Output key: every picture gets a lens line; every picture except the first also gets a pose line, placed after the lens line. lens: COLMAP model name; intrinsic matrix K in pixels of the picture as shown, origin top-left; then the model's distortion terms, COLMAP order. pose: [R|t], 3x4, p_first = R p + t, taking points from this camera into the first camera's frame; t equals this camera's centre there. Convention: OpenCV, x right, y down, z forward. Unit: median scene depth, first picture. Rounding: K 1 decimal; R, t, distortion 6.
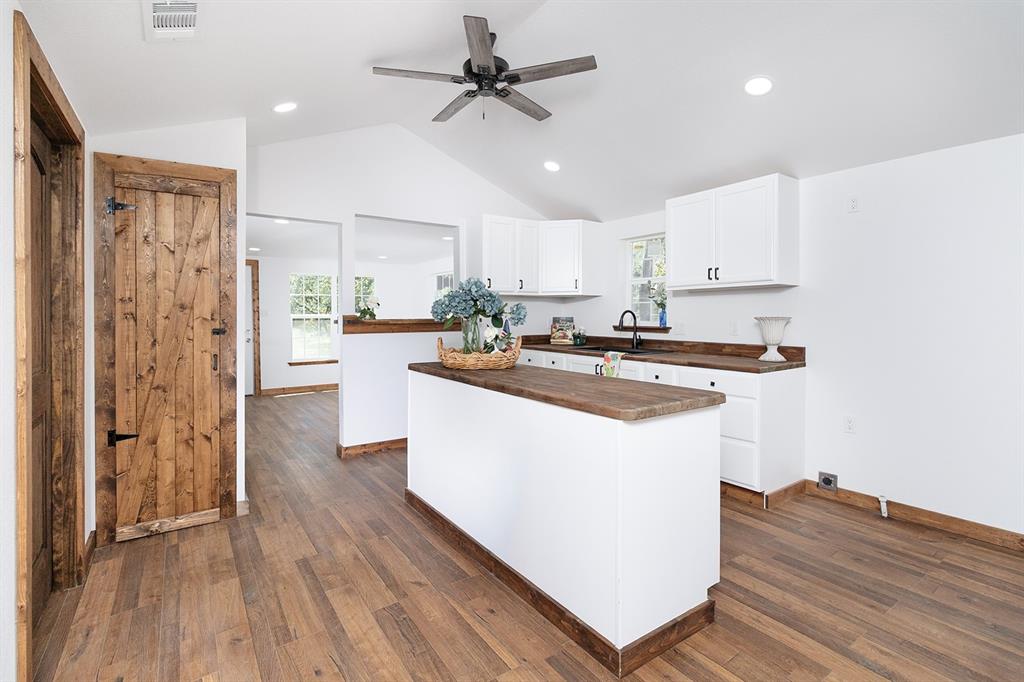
lens RADIAL K [[496.7, 0, 504.3], [0, 496.7, 319.8], [0, 0, 1]] dist [0.000951, 0.000048]
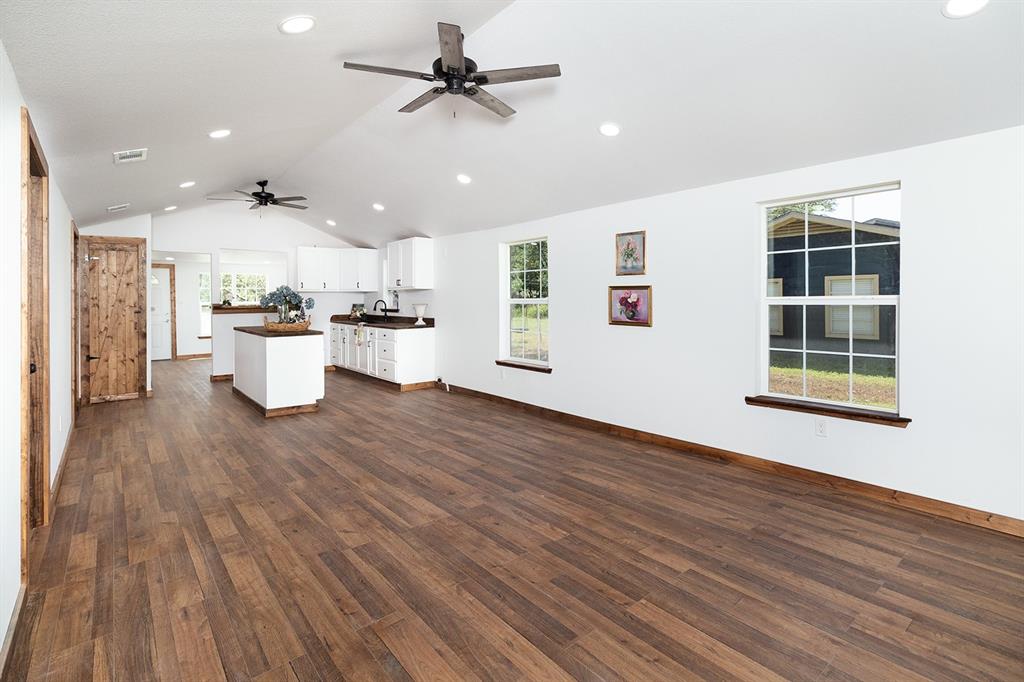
lens RADIAL K [[474.5, 0, 526.4], [0, 474.5, 301.7], [0, 0, 1]] dist [-0.032884, 0.000561]
pose [[0.994336, -0.005121, 0.106161, 0.779383], [0.006024, 0.999948, -0.008185, 0.004382], [-0.106114, 0.008778, 0.994315, -1.037742]]
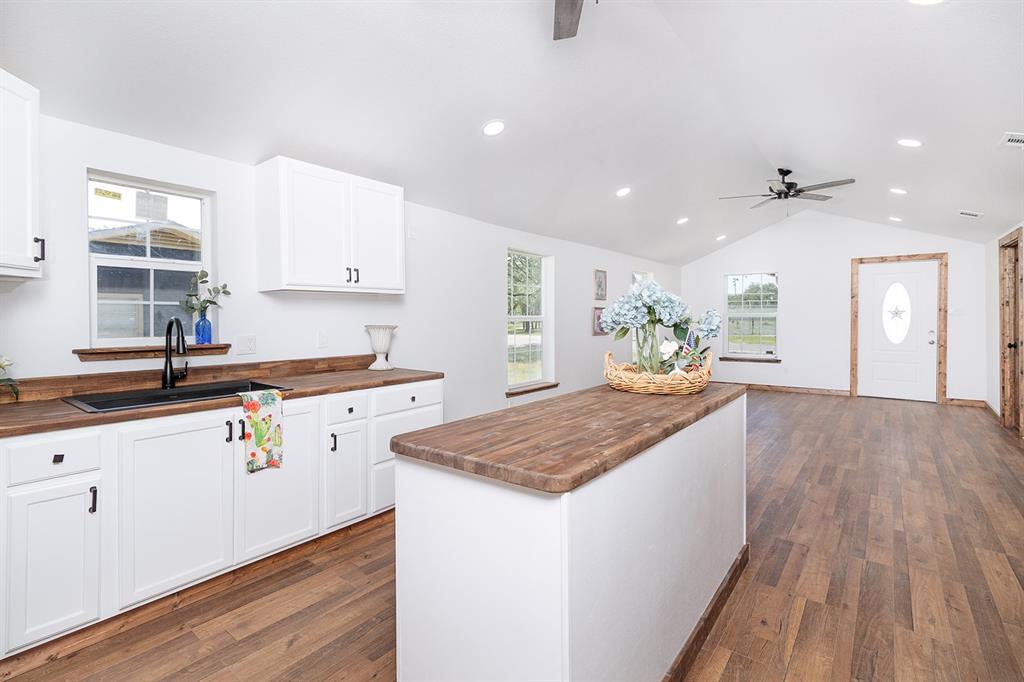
lens RADIAL K [[496.7, 0, 504.3], [0, 496.7, 319.8], [0, 0, 1]] dist [0.000951, 0.000048]
pose [[-0.304860, -0.003991, 0.952389, -0.486630], [0.016295, 0.999823, 0.009406, -0.021474], [-0.952258, 0.018387, -0.304741, 1.071801]]
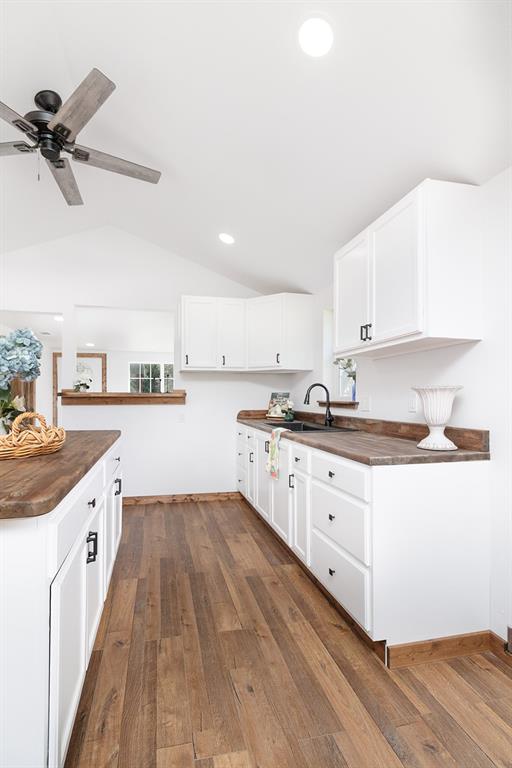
lens RADIAL K [[367.9, 0, 235.2], [0, 367.9, 395.9], [0, 0, 1]] dist [-0.001377, -0.000467]
pose [[0.919773, 0.002654, -0.392441, 0.485749], [-0.009570, 0.999831, -0.015668, 0.019971], [0.392333, 0.018167, 0.919644, 0.414356]]
